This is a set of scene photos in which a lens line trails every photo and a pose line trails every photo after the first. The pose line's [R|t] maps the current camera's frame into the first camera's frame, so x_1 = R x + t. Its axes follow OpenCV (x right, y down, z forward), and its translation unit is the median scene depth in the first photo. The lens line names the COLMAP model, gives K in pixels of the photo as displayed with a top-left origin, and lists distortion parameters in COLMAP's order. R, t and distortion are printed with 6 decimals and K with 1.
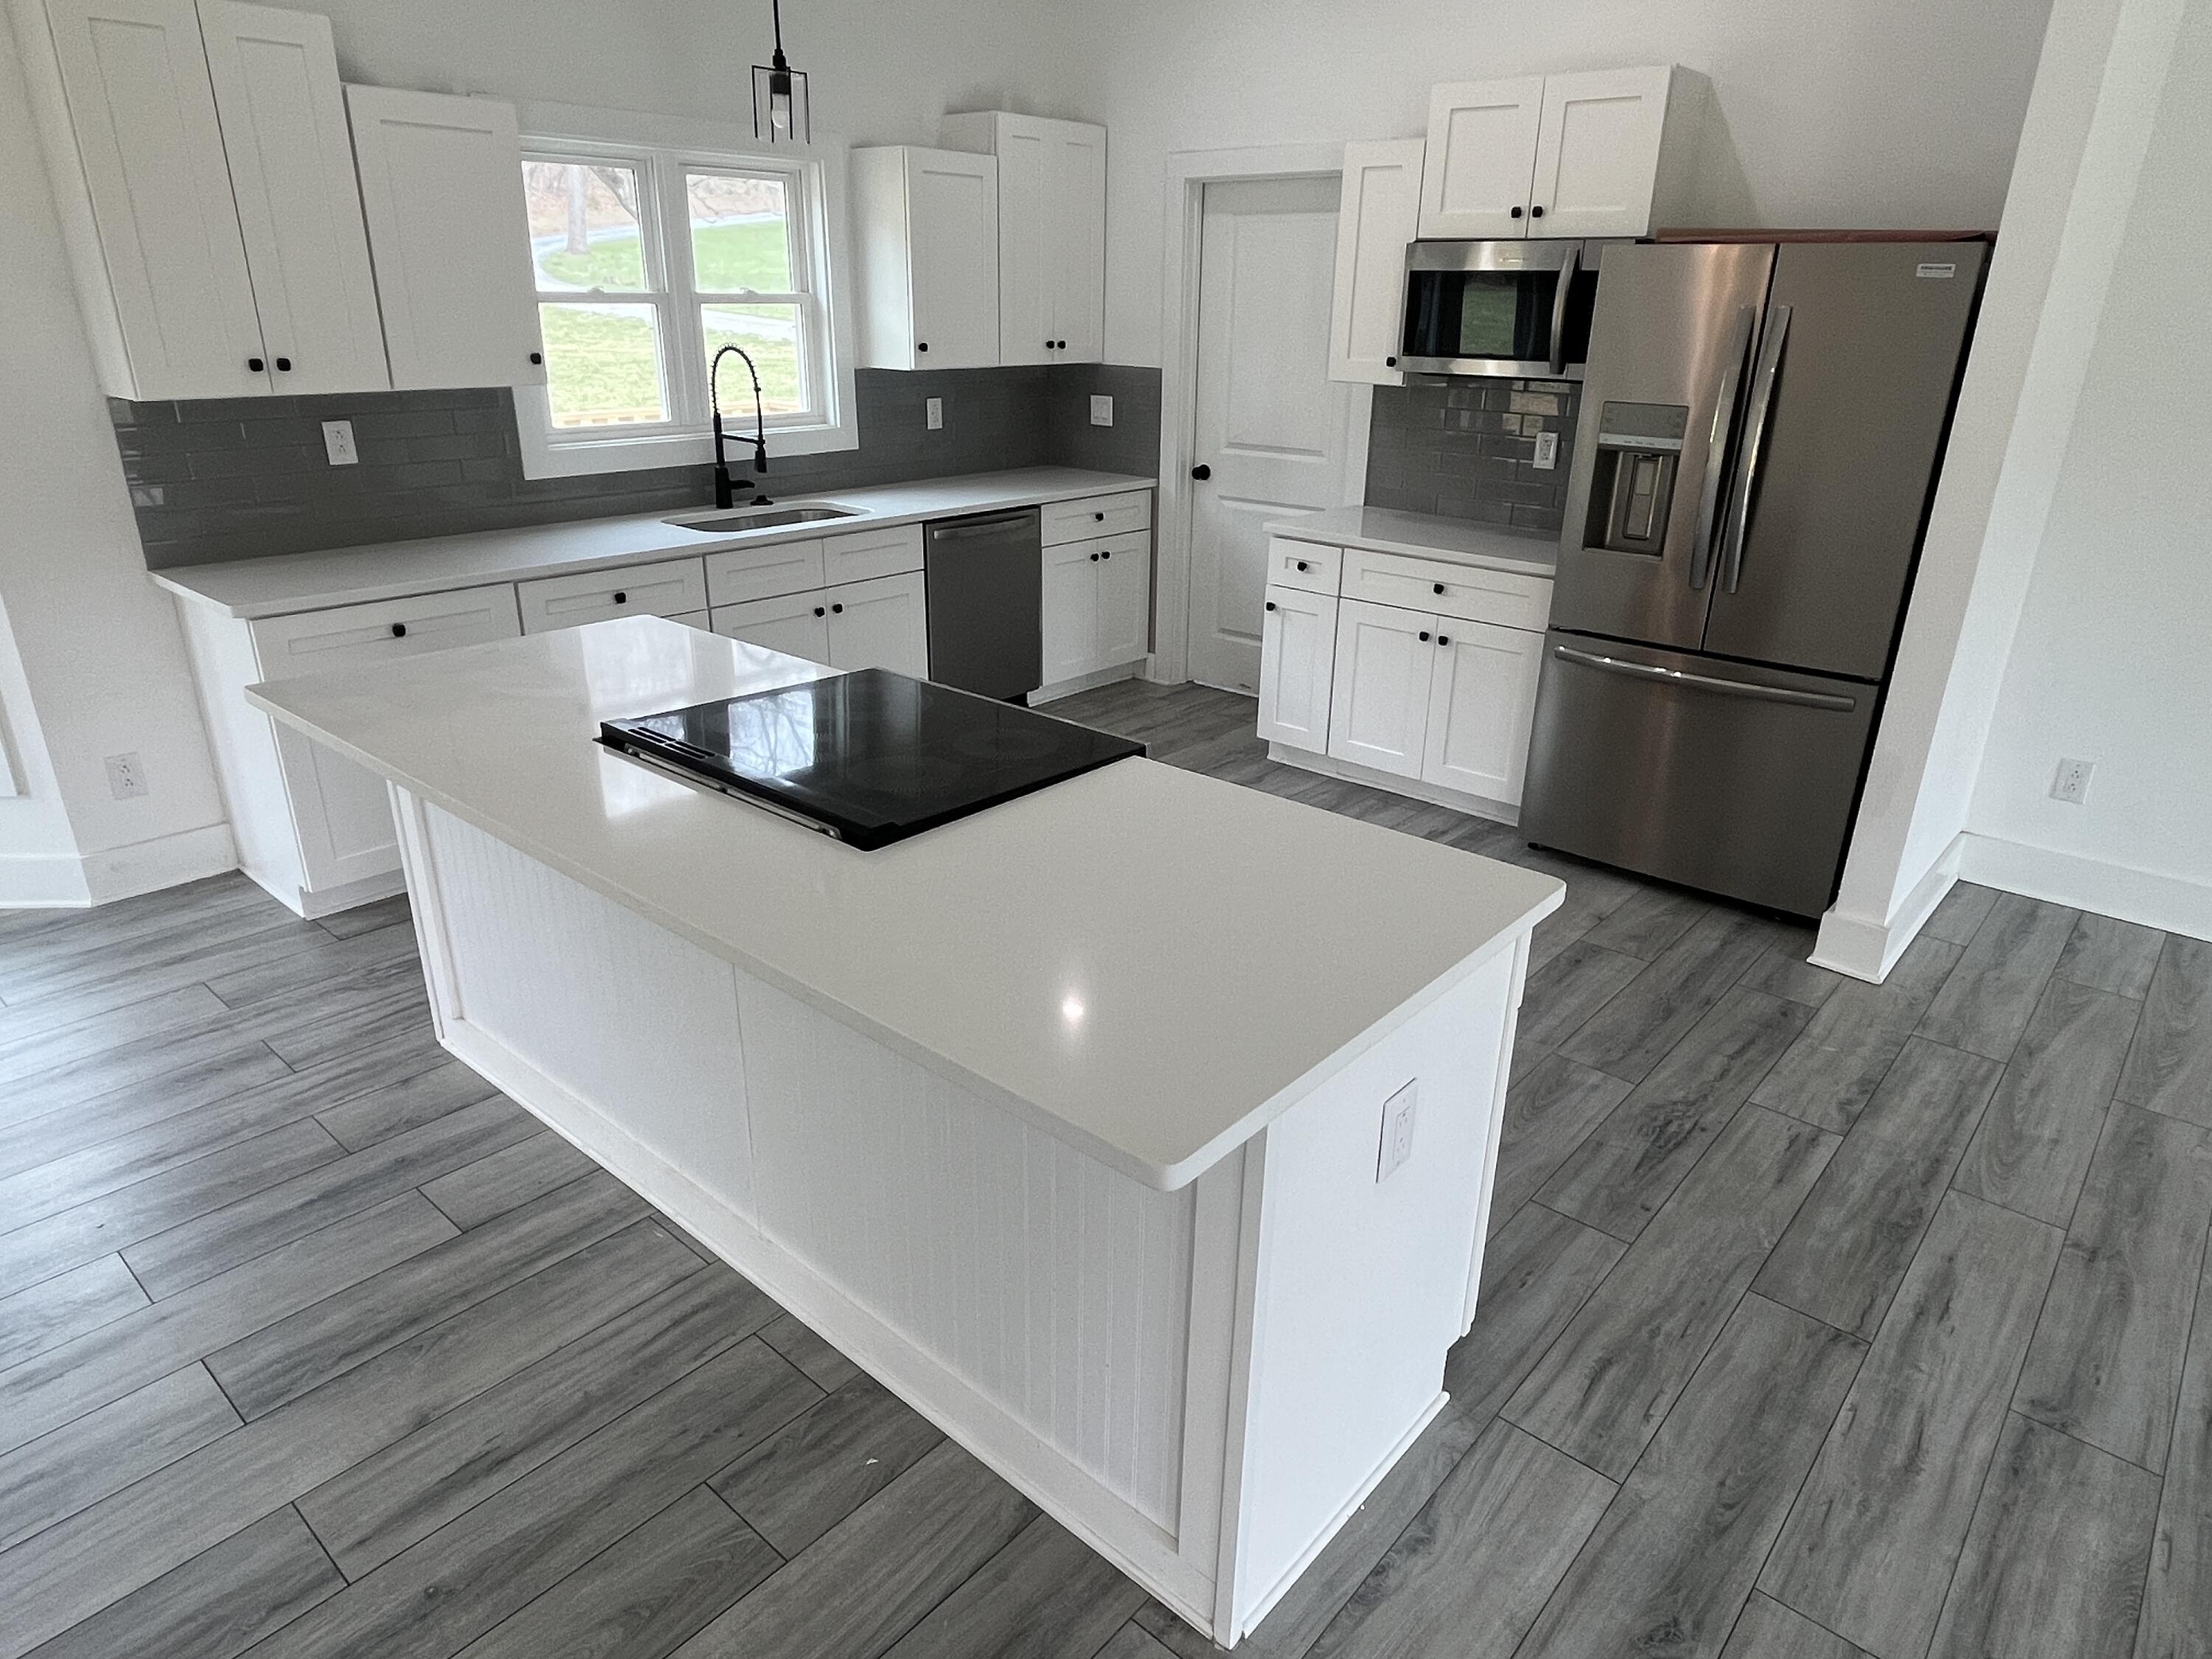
lens RADIAL K [[1332.4, 0, 1101.3], [0, 1332.4, 848.9], [0, 0, 1]] dist [-0.002127, 0.000604]
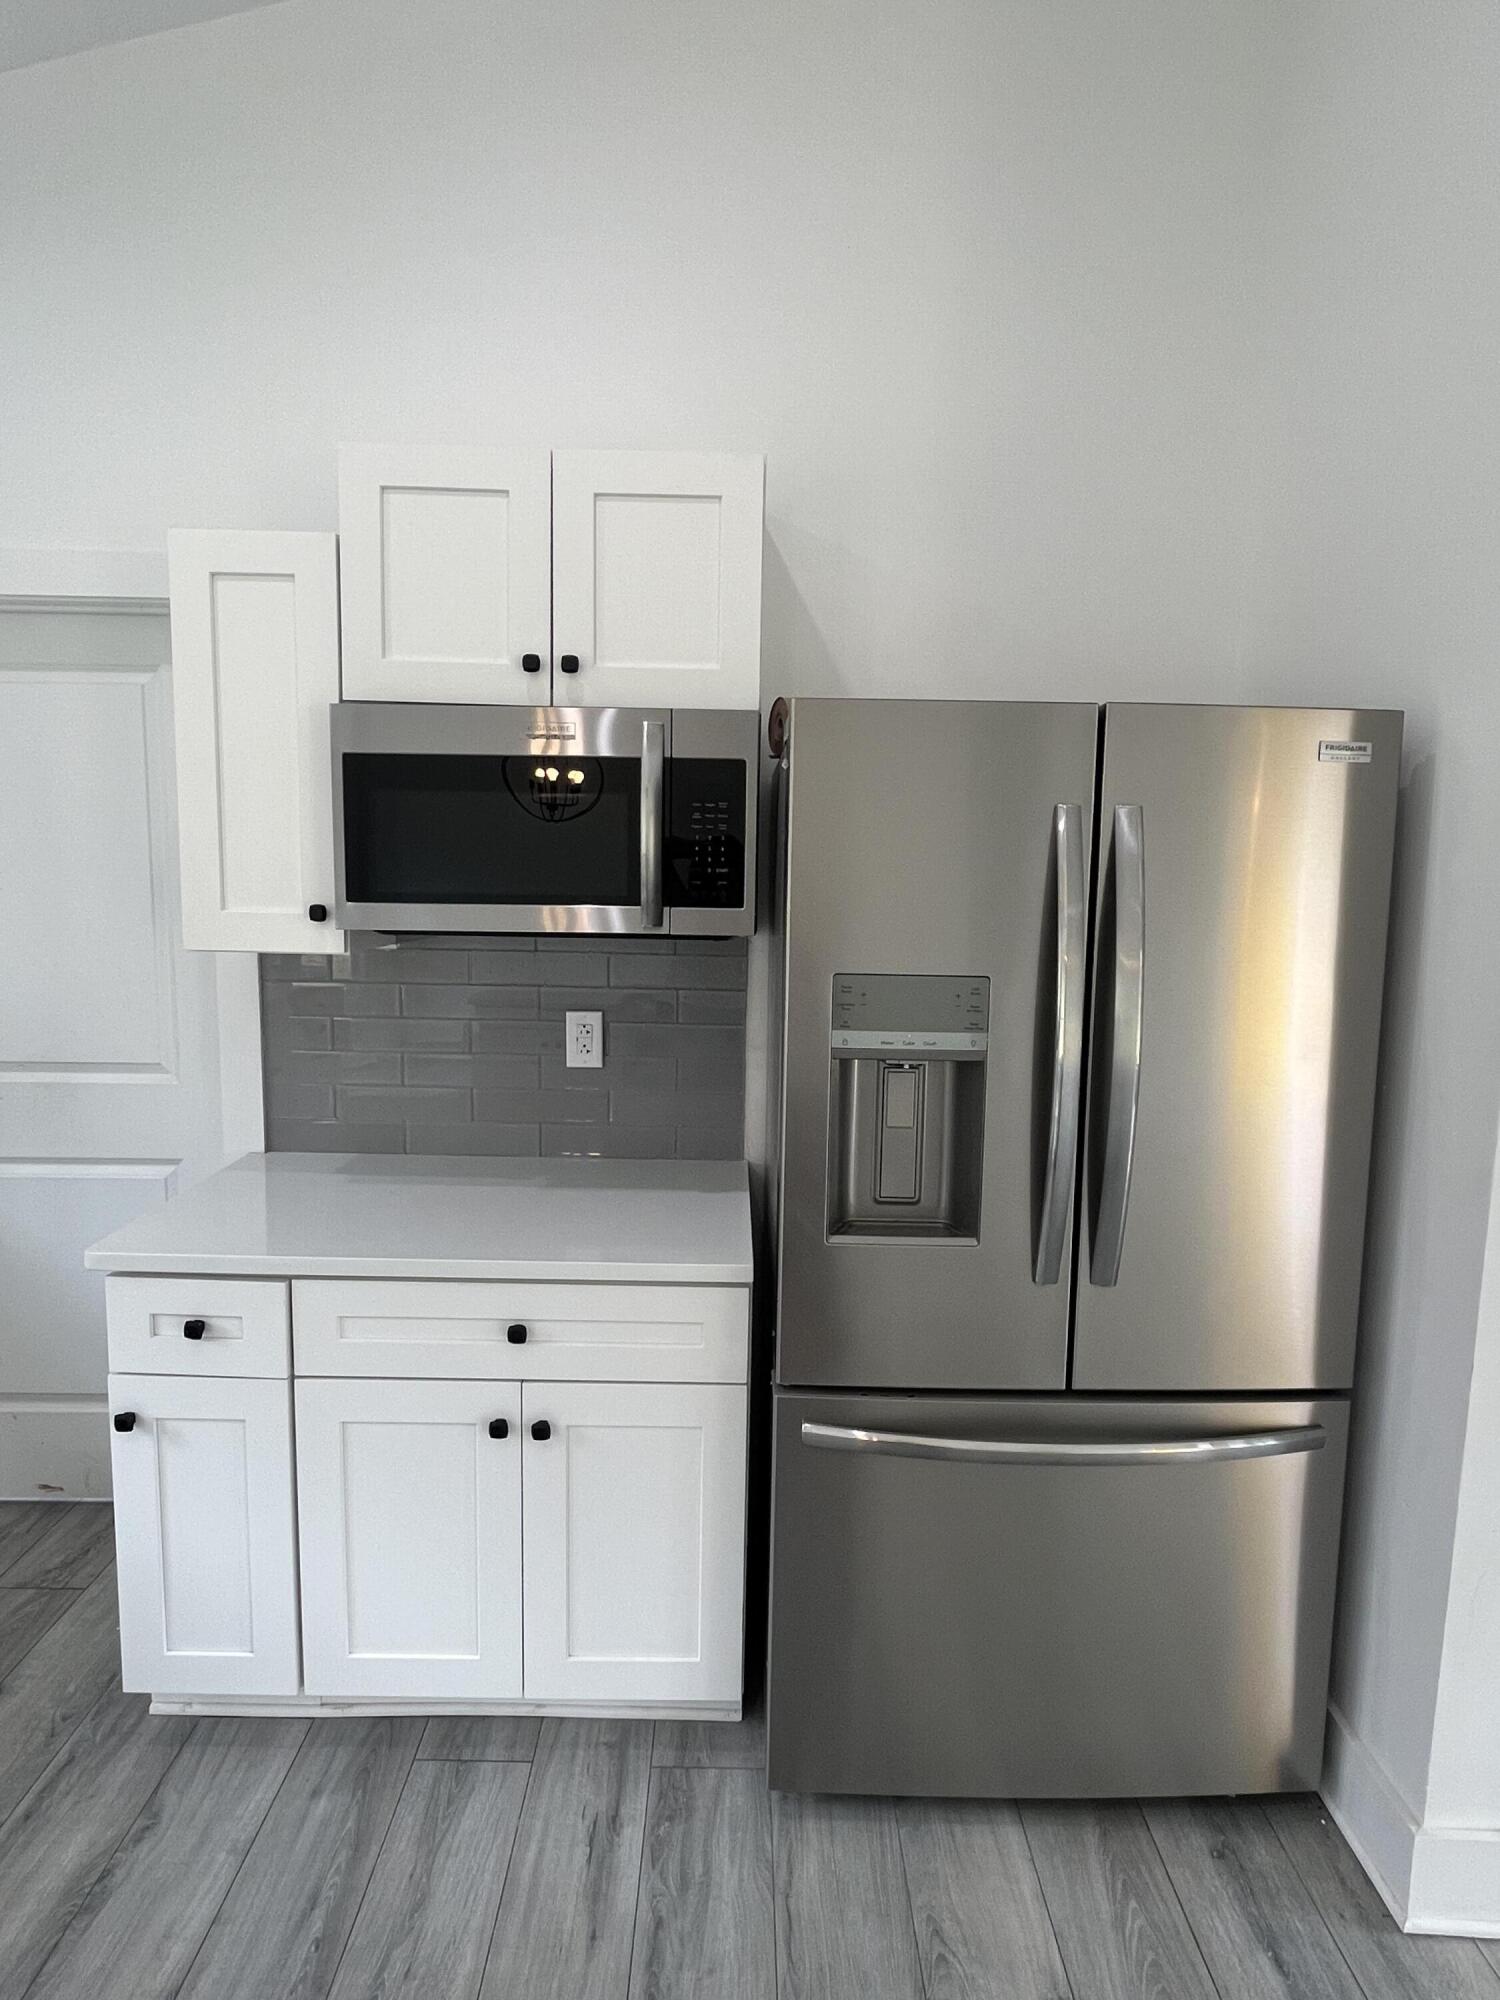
lens RADIAL K [[1108.3, 0, 753.5], [0, 1108.3, 1005.8], [0, 0, 1]] dist [-0.000142, -0.000482]
pose [[0.745616, -0.078763, 0.661704, 0.033333], [0.247534, 0.954676, -0.165289, -0.142799], [-0.618695, 0.287036, 0.731319, 0.386313]]
